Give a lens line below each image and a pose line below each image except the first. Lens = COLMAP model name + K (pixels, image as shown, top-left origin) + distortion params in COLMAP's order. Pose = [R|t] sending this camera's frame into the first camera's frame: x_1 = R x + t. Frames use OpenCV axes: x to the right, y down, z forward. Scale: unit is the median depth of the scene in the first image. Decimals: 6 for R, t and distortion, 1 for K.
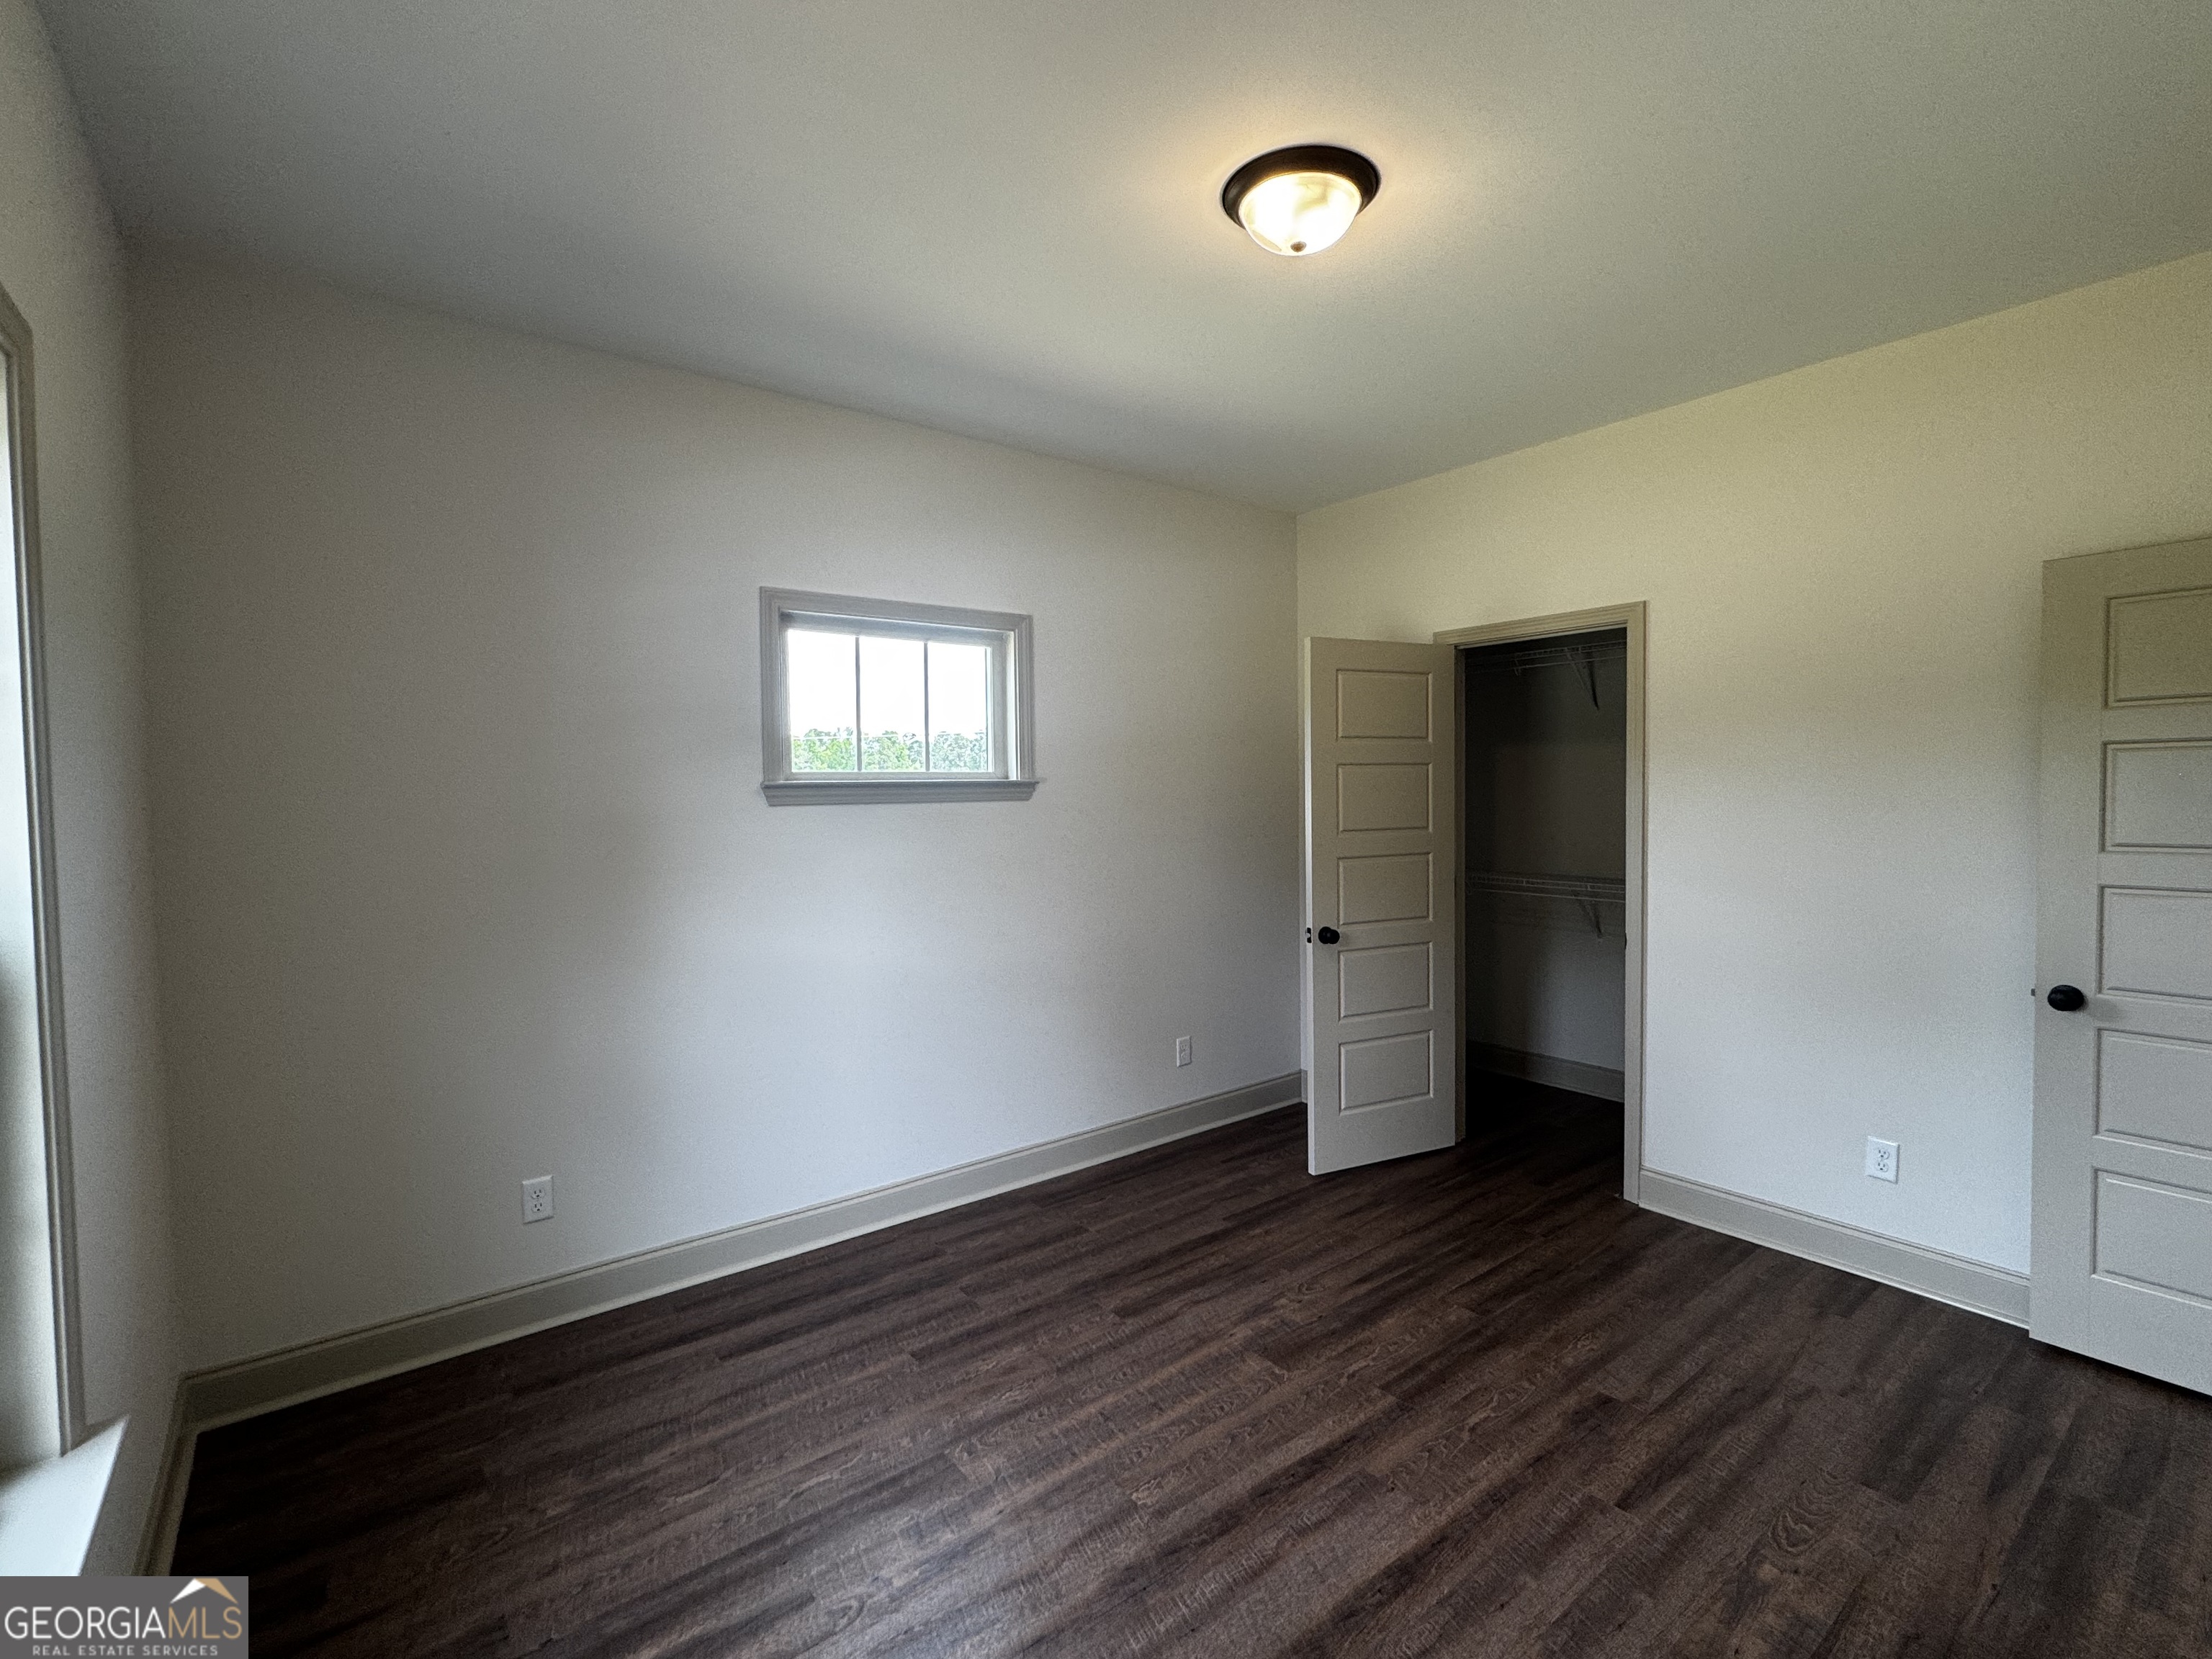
lens RADIAL K [[1026.9, 0, 1029.0], [0, 1026.9, 816.0], [0, 0, 1]] dist [-0.004921, 0.000202]
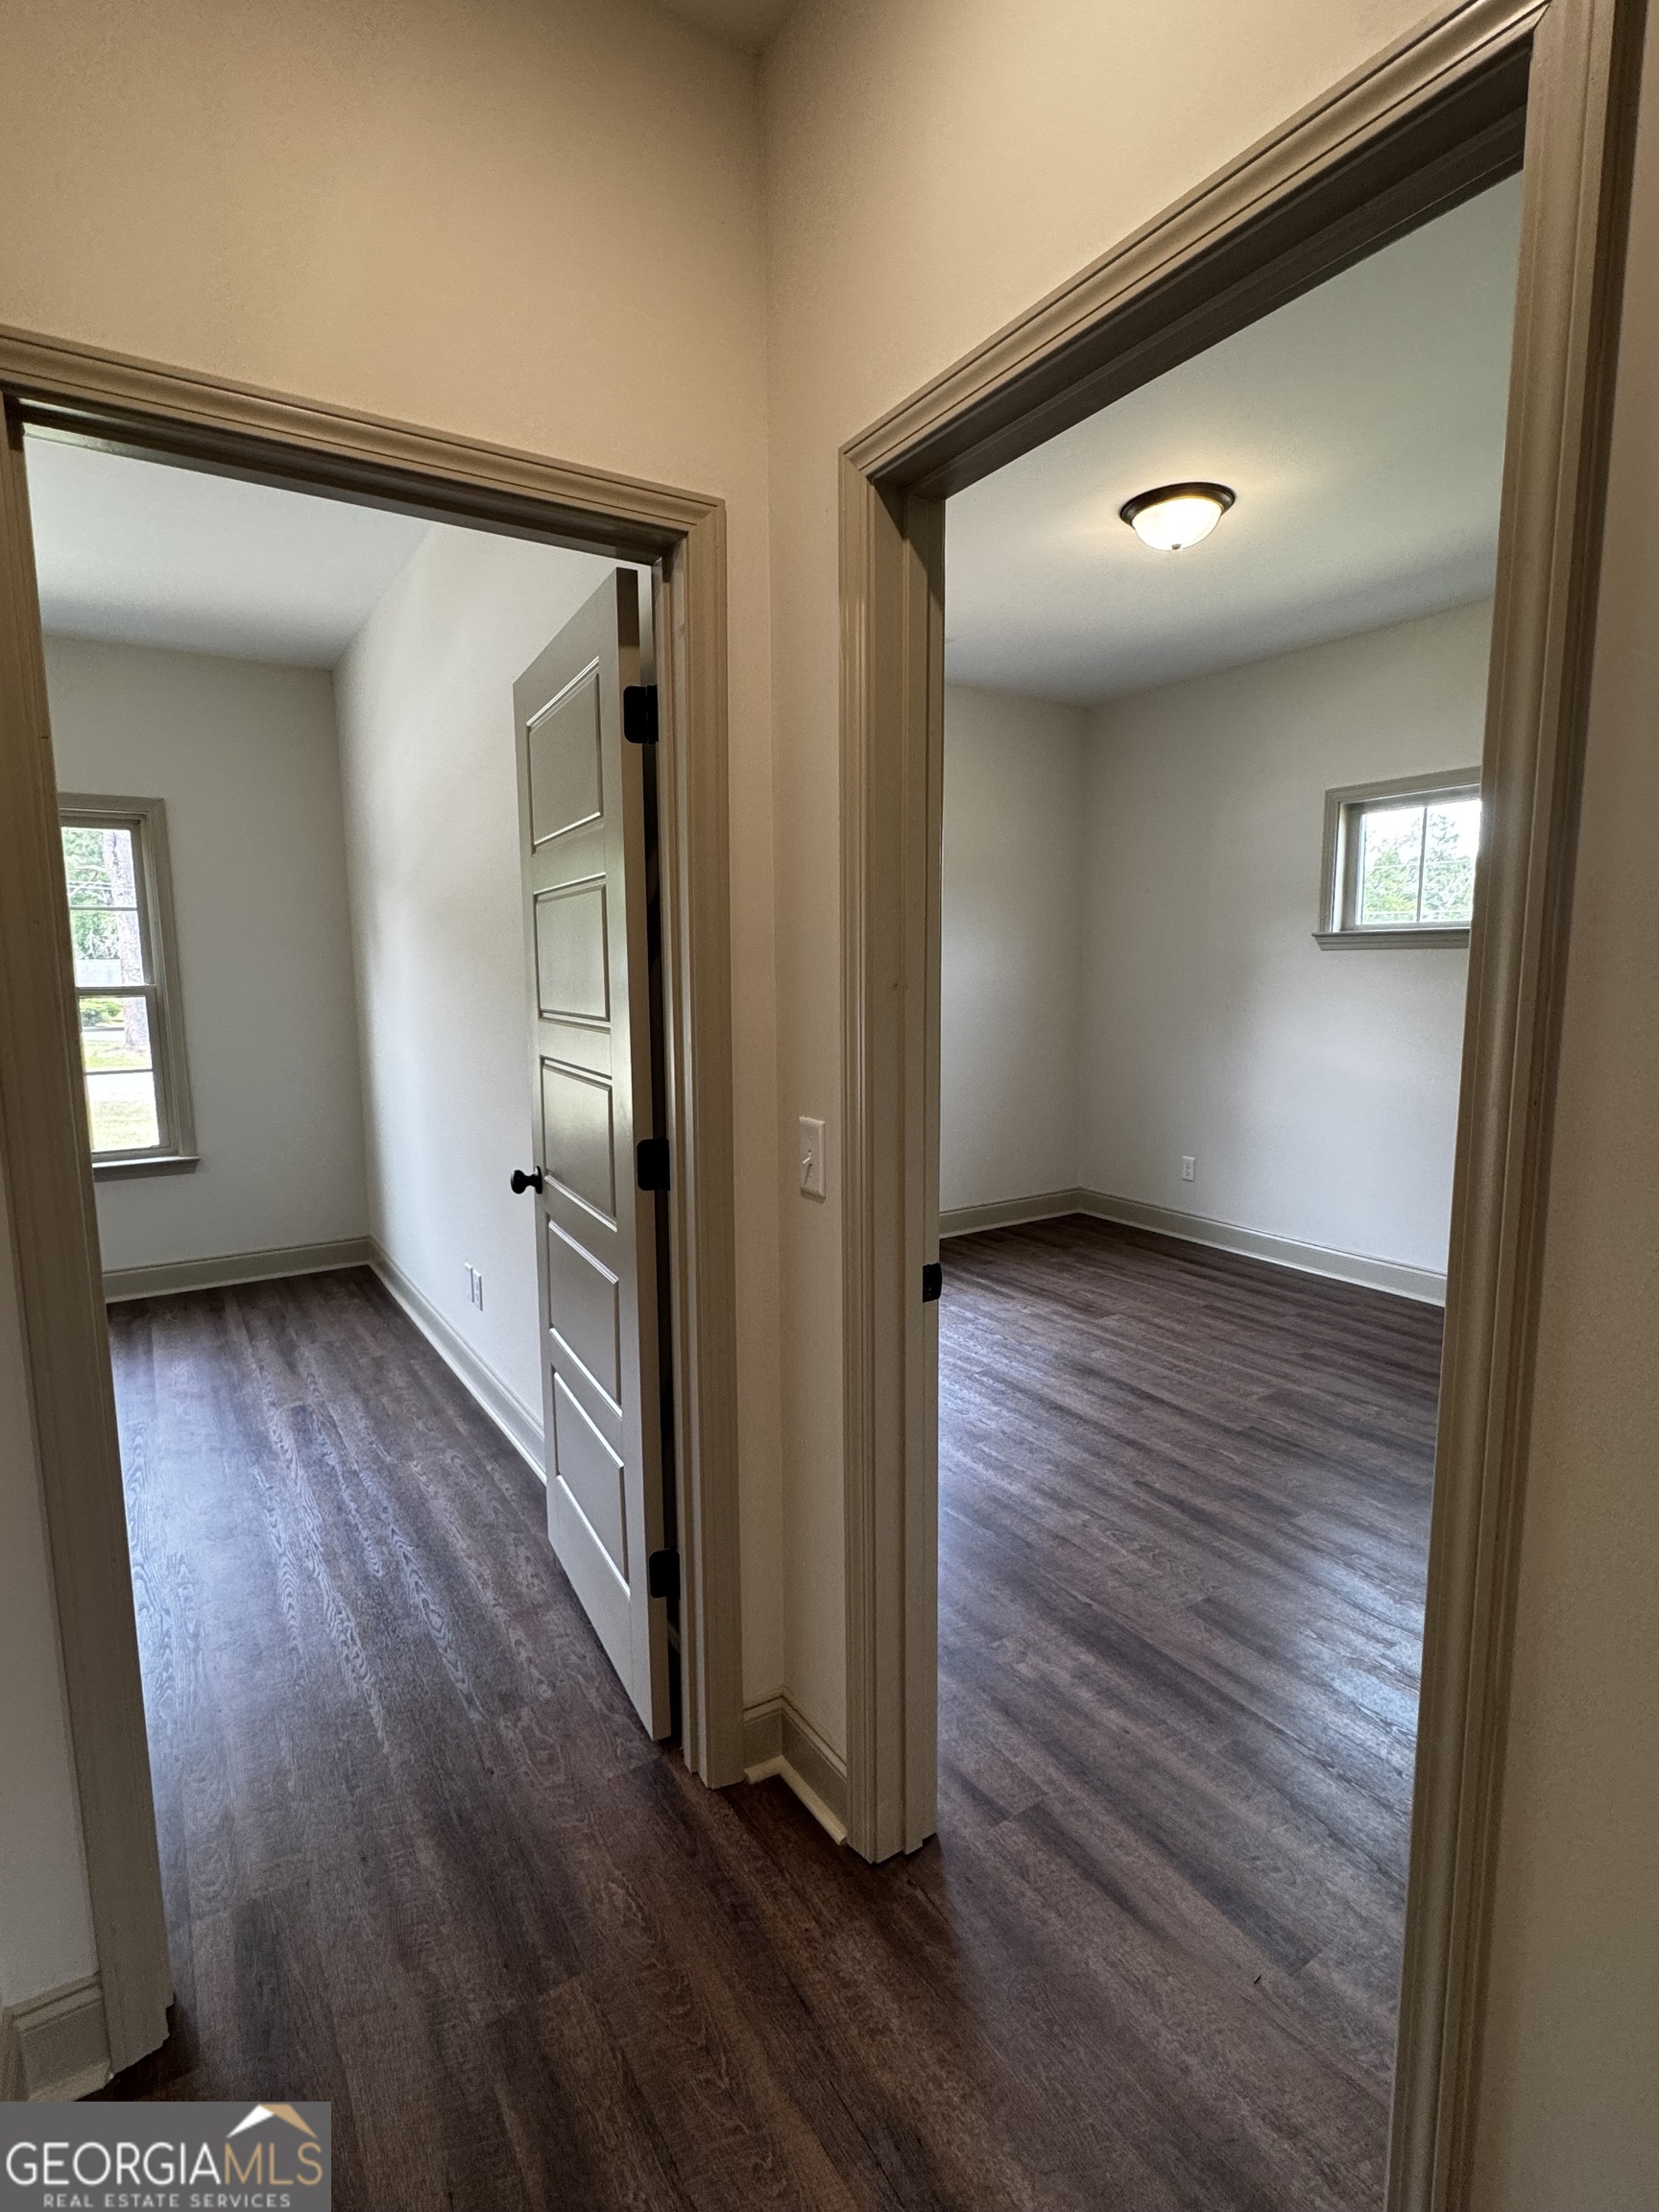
lens RADIAL K [[1086.5, 0, 820.1], [0, 1086.5, 1099.1], [0, 0, 1]] dist [0.002476, -0.001596]
pose [[-0.094913, 0.140182, -0.985566, 1.524565], [-0.017509, 0.989647, 0.142449, -0.008573], [0.995332, 0.030777, -0.091476, 0.553778]]
